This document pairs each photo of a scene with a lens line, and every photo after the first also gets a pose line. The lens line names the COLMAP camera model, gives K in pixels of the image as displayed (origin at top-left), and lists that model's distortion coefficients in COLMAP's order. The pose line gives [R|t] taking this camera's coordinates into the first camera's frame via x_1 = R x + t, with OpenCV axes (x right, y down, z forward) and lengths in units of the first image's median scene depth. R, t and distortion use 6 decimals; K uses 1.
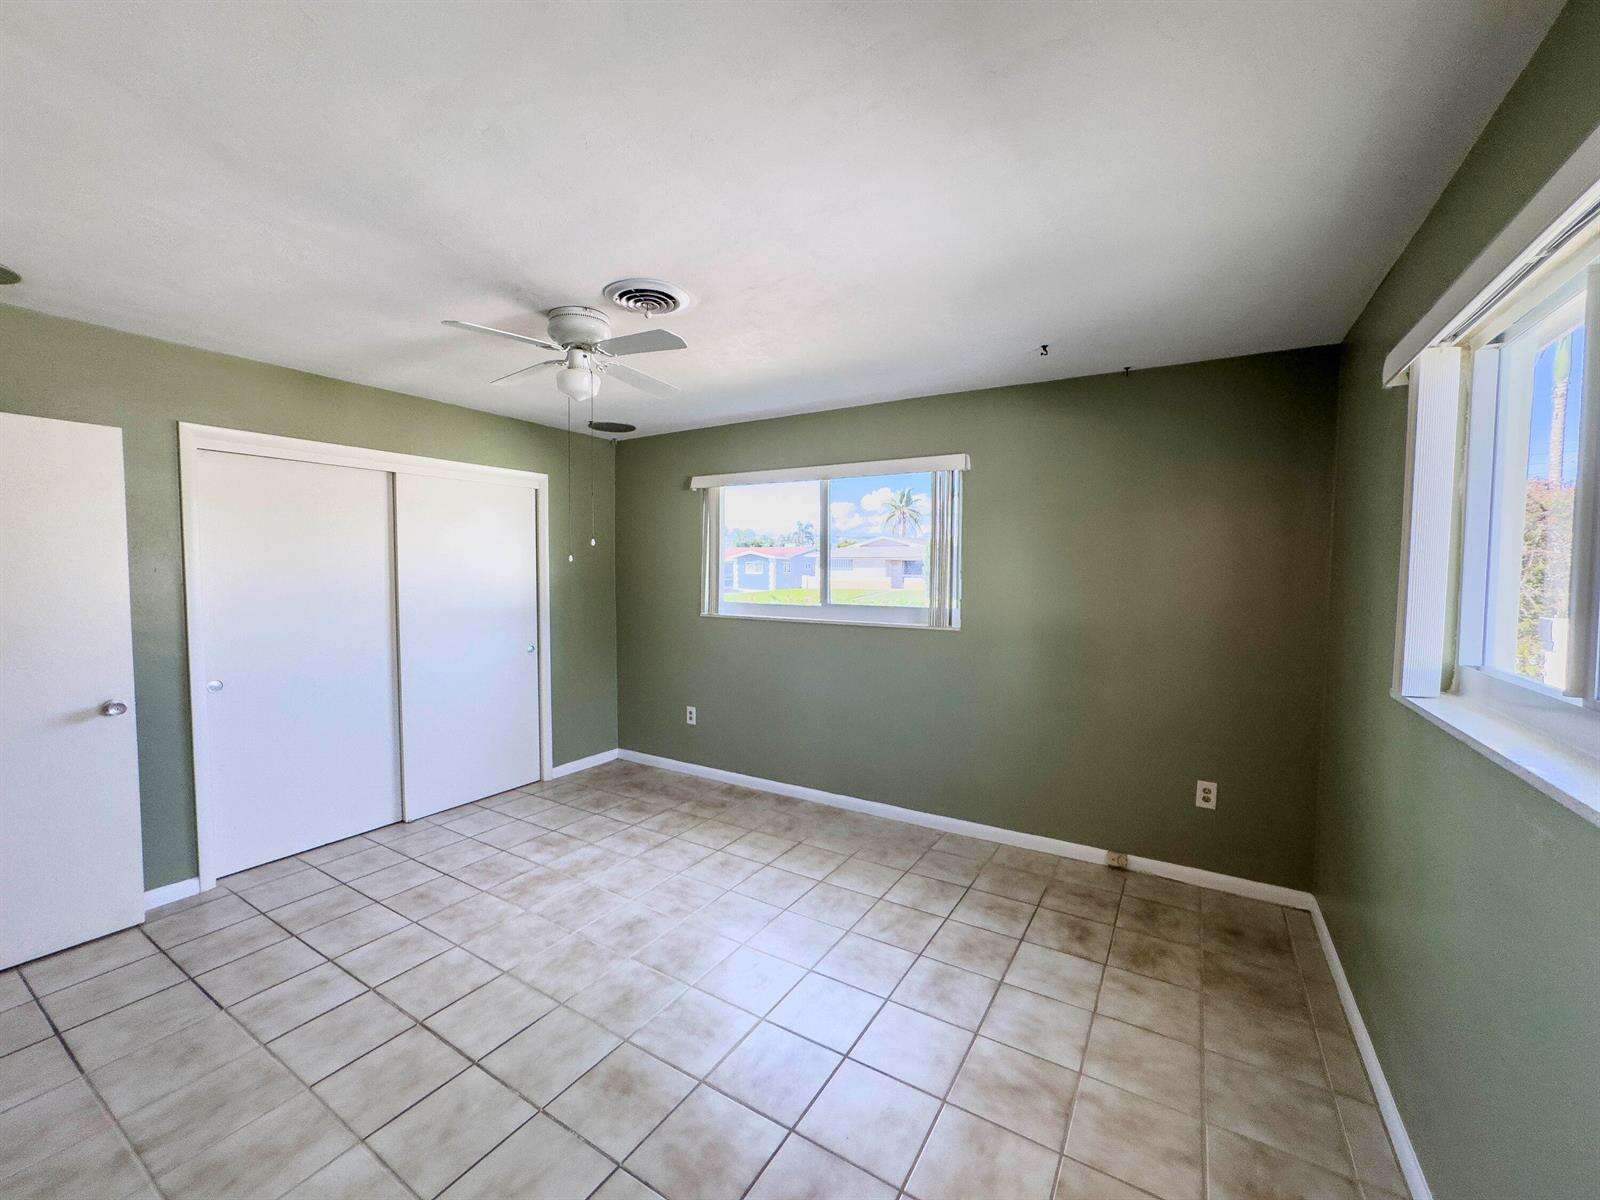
lens RADIAL K [[646.2, 0, 787.1], [0, 646.2, 596.5], [0, 0, 1]] dist [-0.027571, 0.011279]
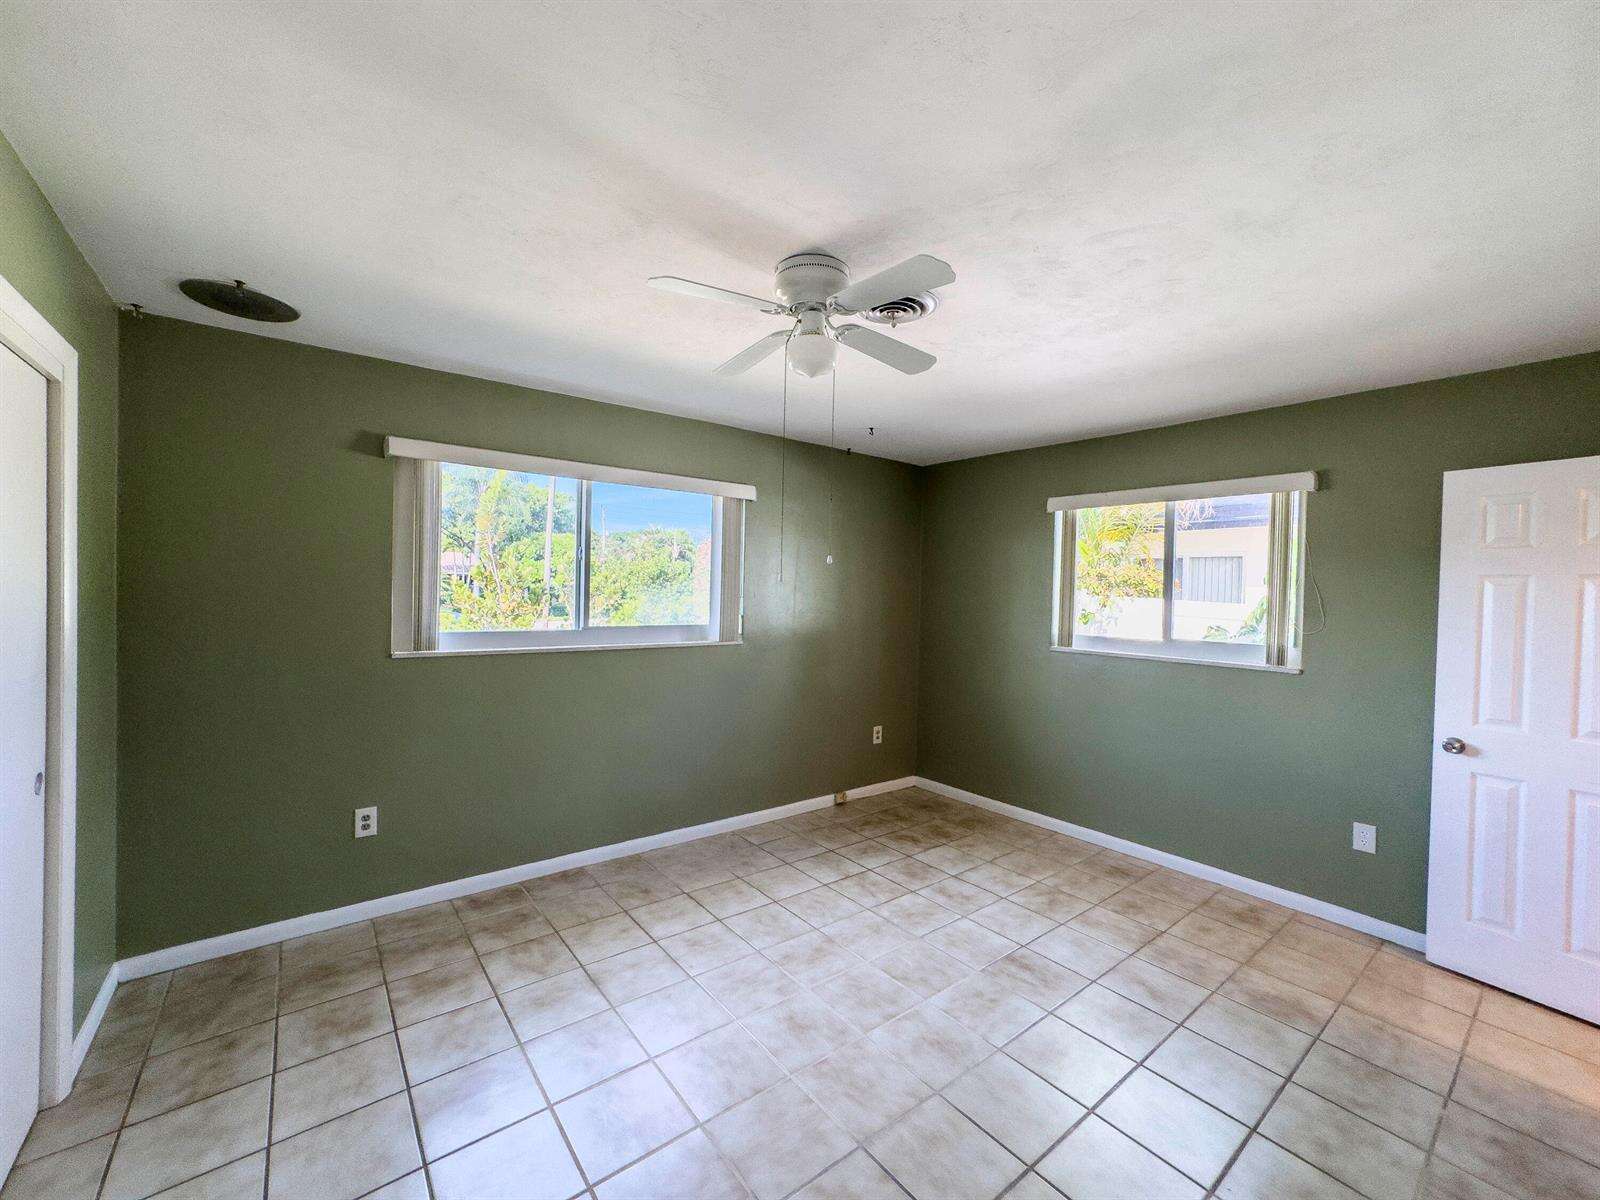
lens RADIAL K [[646.2, 0, 790.2], [0, 646.2, 596.9], [0, 0, 1]] dist [-0.027571, 0.011279]
pose [[0.354604, 0.001270, 0.935016, -0.744838], [0.033557, 0.999338, -0.014084, -0.007803], [-0.934414, 0.036371, 0.354327, 0.529998]]
